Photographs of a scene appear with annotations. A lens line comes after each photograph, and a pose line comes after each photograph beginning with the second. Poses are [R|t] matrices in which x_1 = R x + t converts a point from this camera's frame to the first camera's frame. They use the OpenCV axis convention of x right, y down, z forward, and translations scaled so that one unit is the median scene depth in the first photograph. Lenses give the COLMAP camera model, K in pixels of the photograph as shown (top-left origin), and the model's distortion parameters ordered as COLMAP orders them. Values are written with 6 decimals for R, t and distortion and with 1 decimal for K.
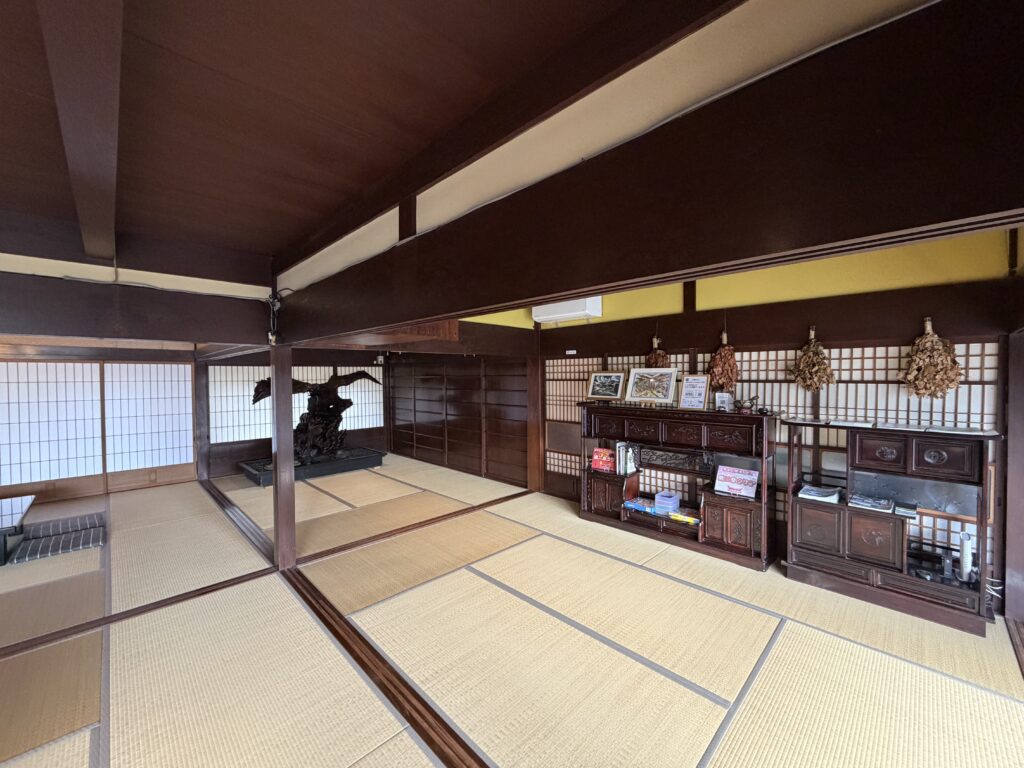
lens RADIAL K [[409.0, 0, 512.9], [0, 409.0, 382.4], [0, 0, 1]] dist [-0.001889, 0.000269]
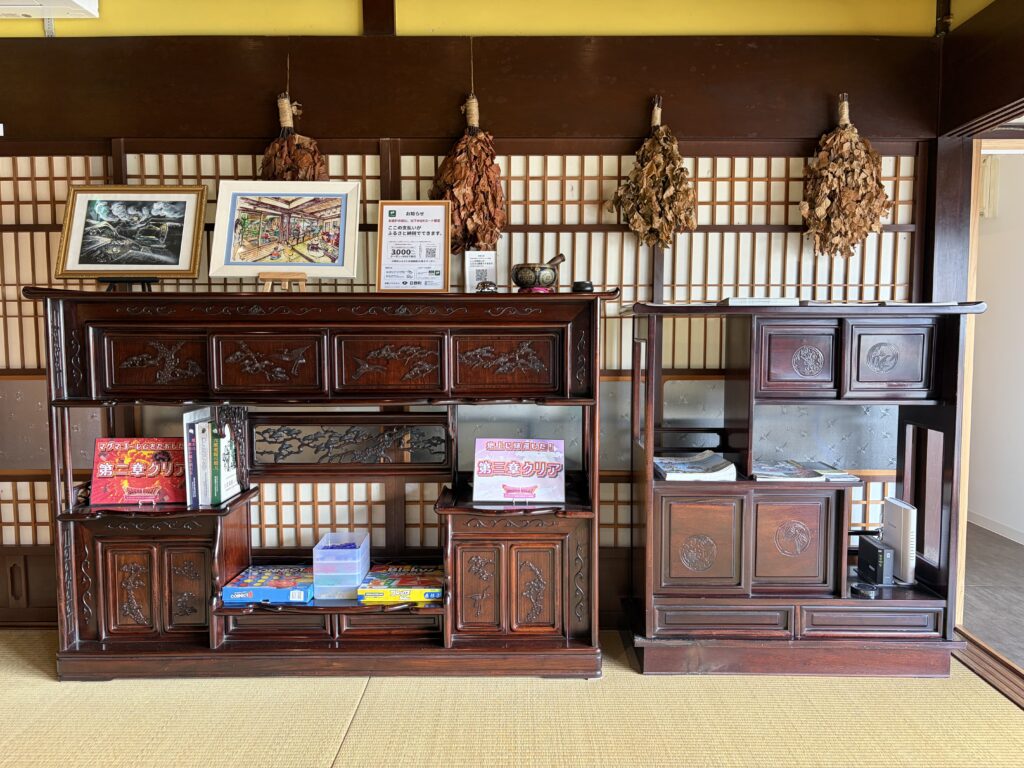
lens RADIAL K [[776.2, 0, 515.5], [0, 776.2, 386.3], [0, 0, 1]] dist [0.026939, -0.020519]
pose [[0.709728, -0.048947, 0.702773, 0.015208], [0.013163, 0.998331, 0.056240, 0.108064], [-0.704353, -0.030664, 0.709188, 0.434751]]
